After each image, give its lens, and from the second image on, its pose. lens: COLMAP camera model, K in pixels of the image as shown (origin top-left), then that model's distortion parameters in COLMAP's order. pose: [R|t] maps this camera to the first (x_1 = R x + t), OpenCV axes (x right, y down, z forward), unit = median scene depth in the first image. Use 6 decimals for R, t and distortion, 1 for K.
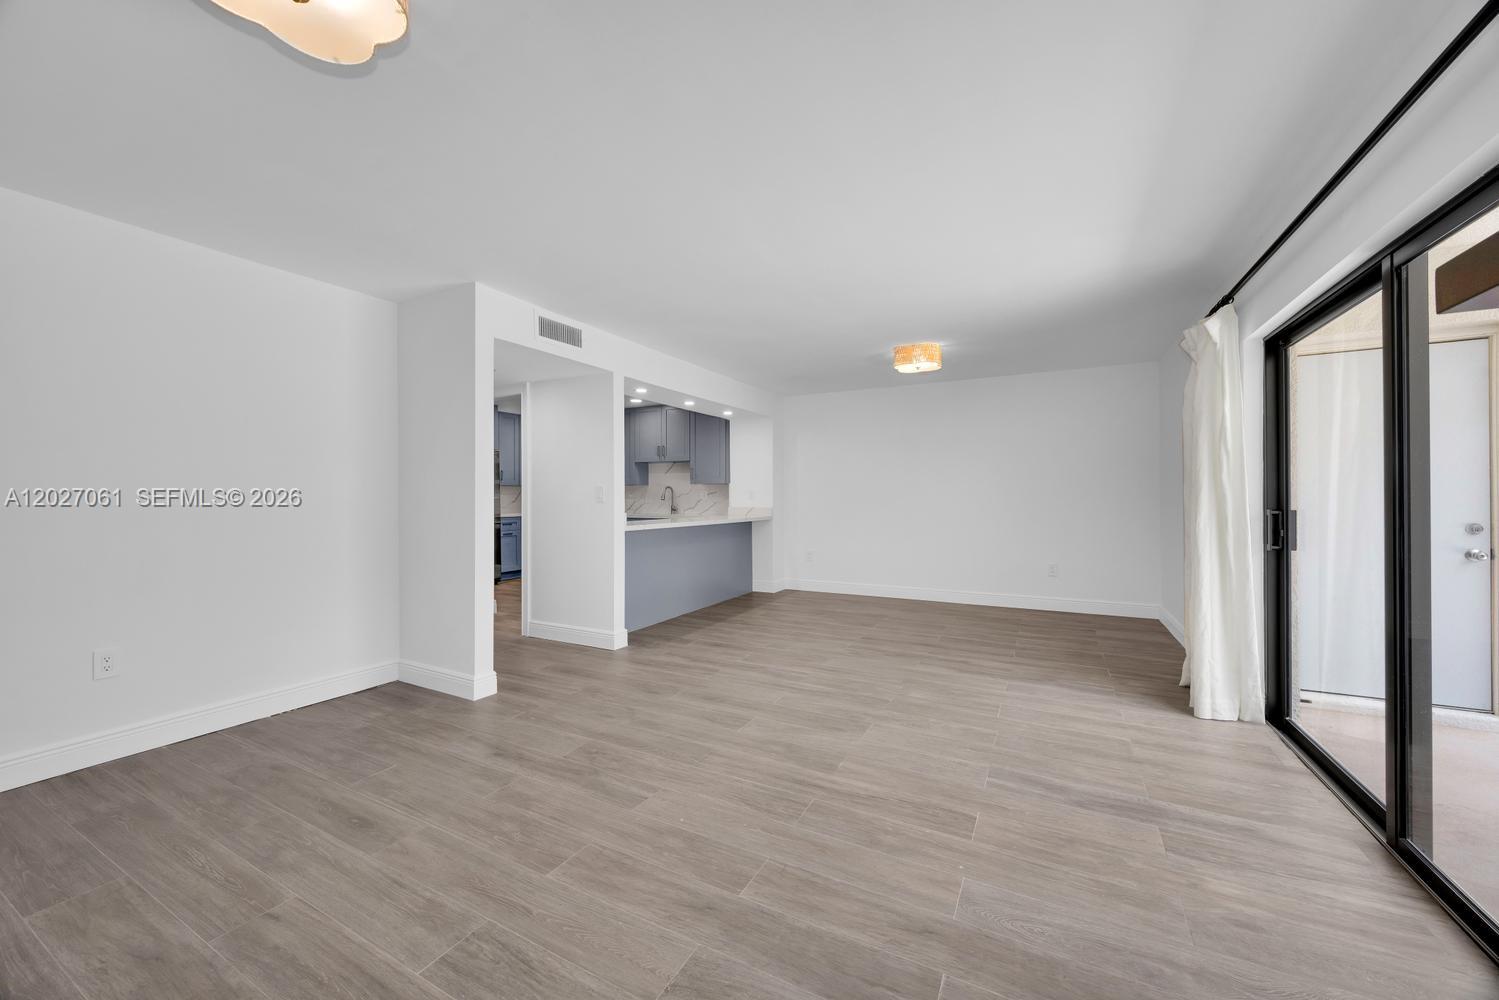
lens RADIAL K [[565.7, 0, 752.8], [0, 565.7, 497.8], [0, 0, 1]] dist [-0.003309, -0.000561]
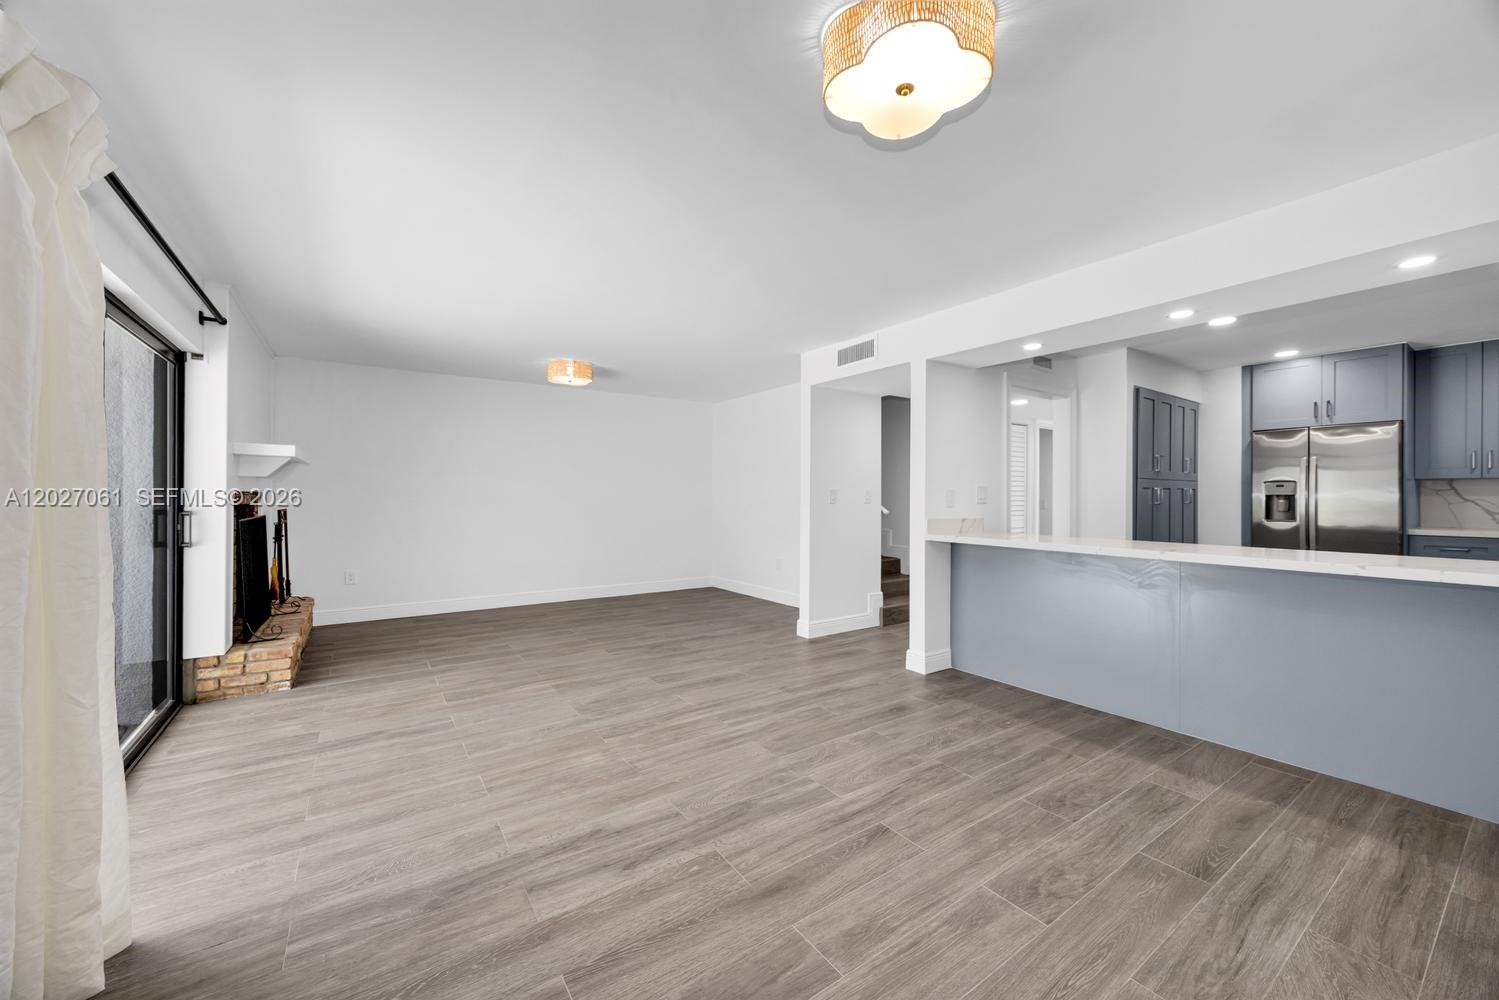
lens RADIAL K [[565.7, 0, 750.8], [0, 565.7, 505.9], [0, 0, 1]] dist [-0.003309, -0.000561]
pose [[-0.461389, 0.015582, -0.887061, 0.828390], [-0.003636, 0.999804, 0.019453, -0.011344], [0.887190, 0.012200, -0.461242, 1.469516]]
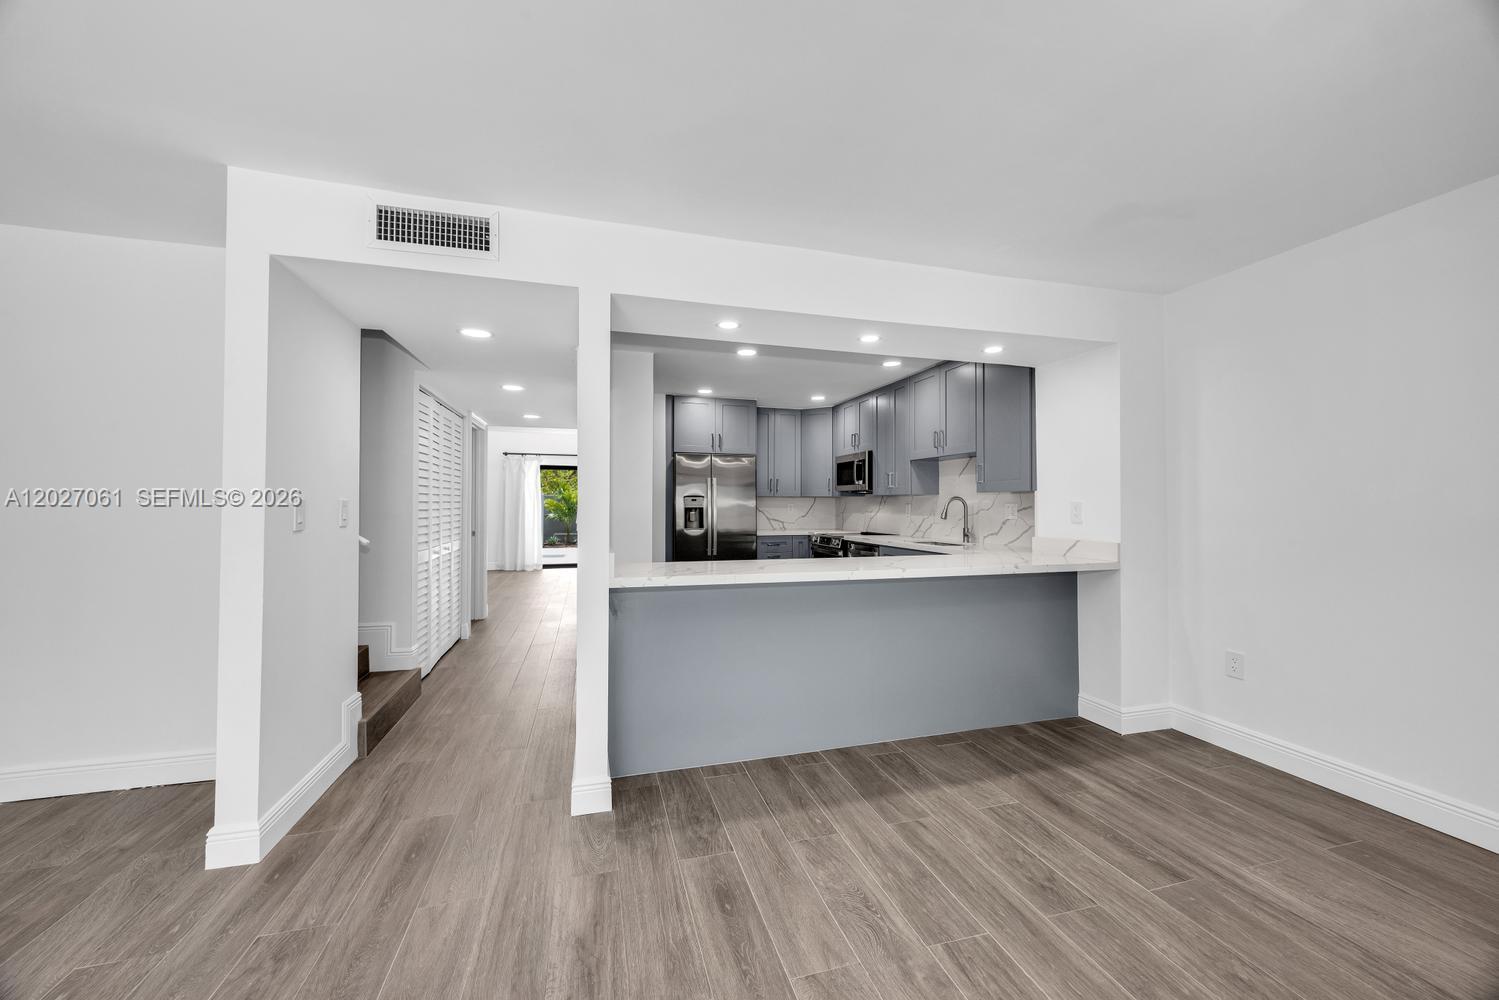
lens RADIAL K [[565.7, 0, 751.3], [0, 565.7, 500.5], [0, 0, 1]] dist [-0.003309, -0.000561]
pose [[0.689133, -0.004228, -0.724623, 0.307270], [-0.002591, 0.999962, -0.008299, -0.023075], [0.724630, 0.007597, 0.689096, 0.931816]]
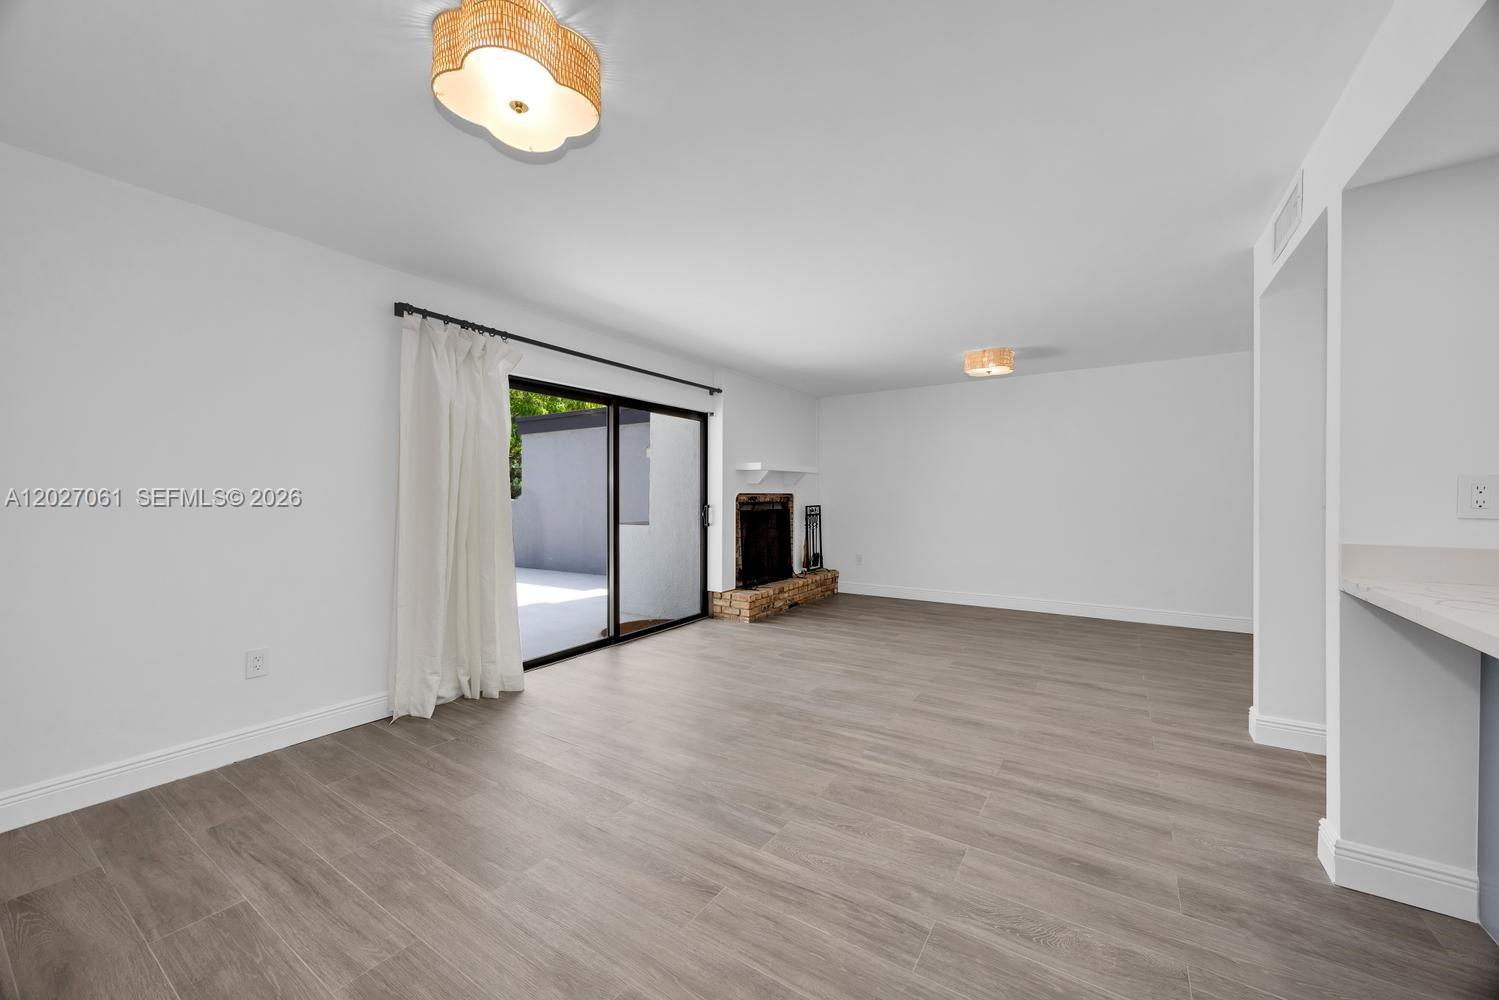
lens RADIAL K [[565.7, 0, 747.5], [0, 565.7, 506.2], [0, 0, 1]] dist [-0.003309, -0.000561]
pose [[-0.995387, 0.002191, 0.095912, 0.181037], [0.004168, 0.999783, 0.020419, -0.010561], [-0.095847, 0.020724, -0.995180, 1.800977]]
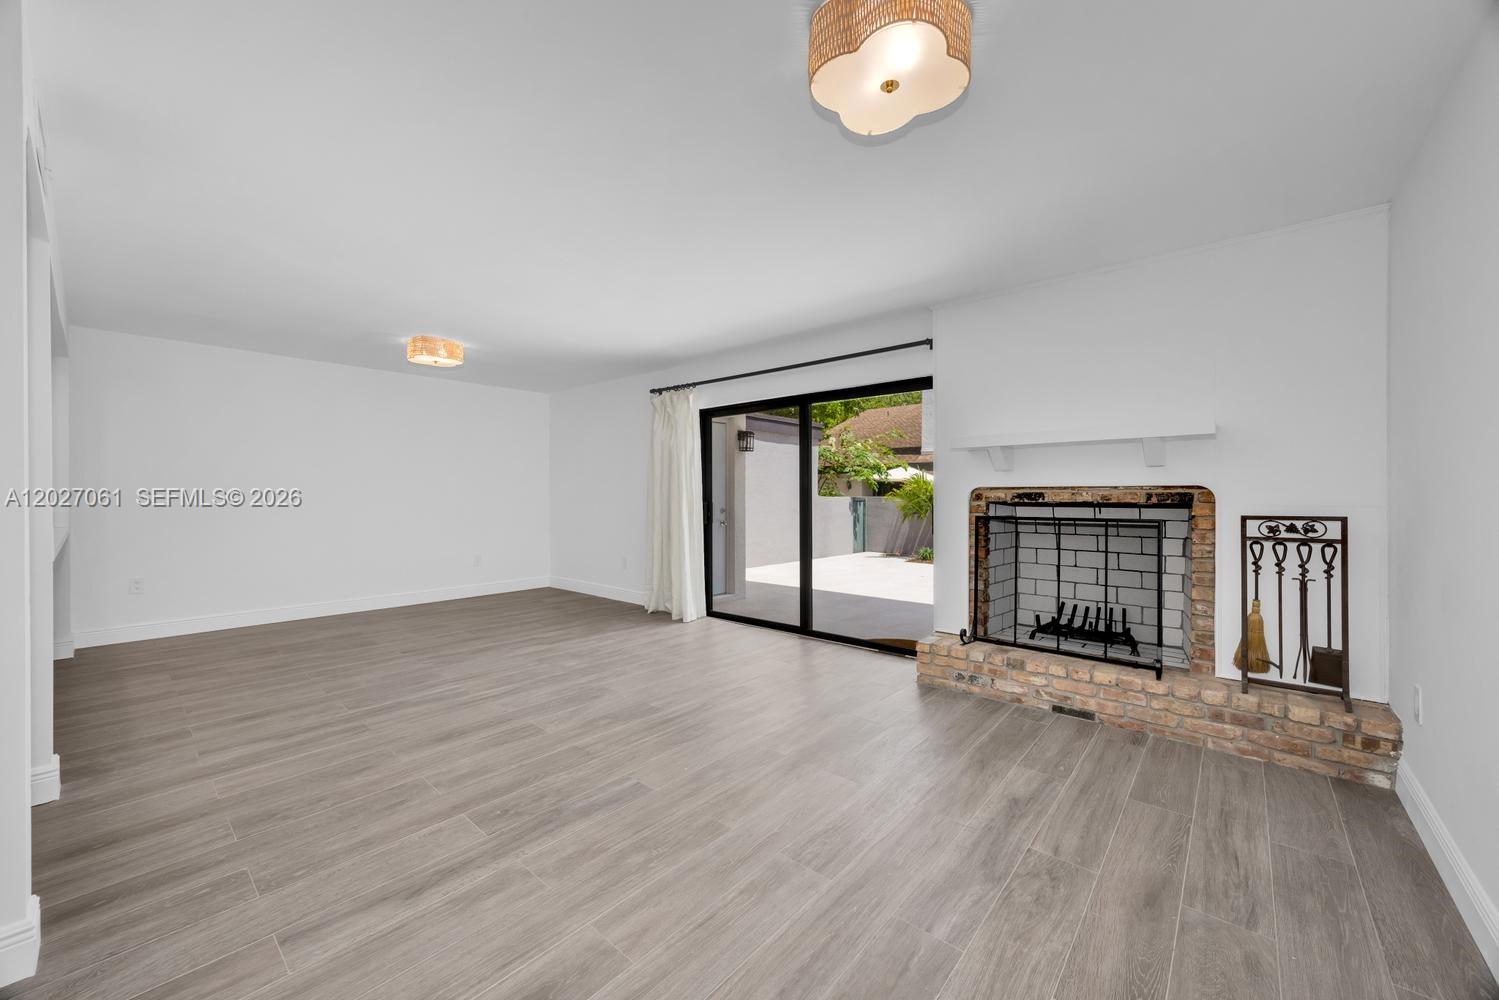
lens RADIAL K [[565.7, 0, 751.8], [0, 565.7, 493.4], [0, 0, 1]] dist [-0.003309, -0.000561]
pose [[0.224502, 0.002781, 0.974470, -0.730871], [0.001019, 0.999995, -0.003089, 0.000087], [-0.974473, 0.001686, 0.224498, 0.352912]]
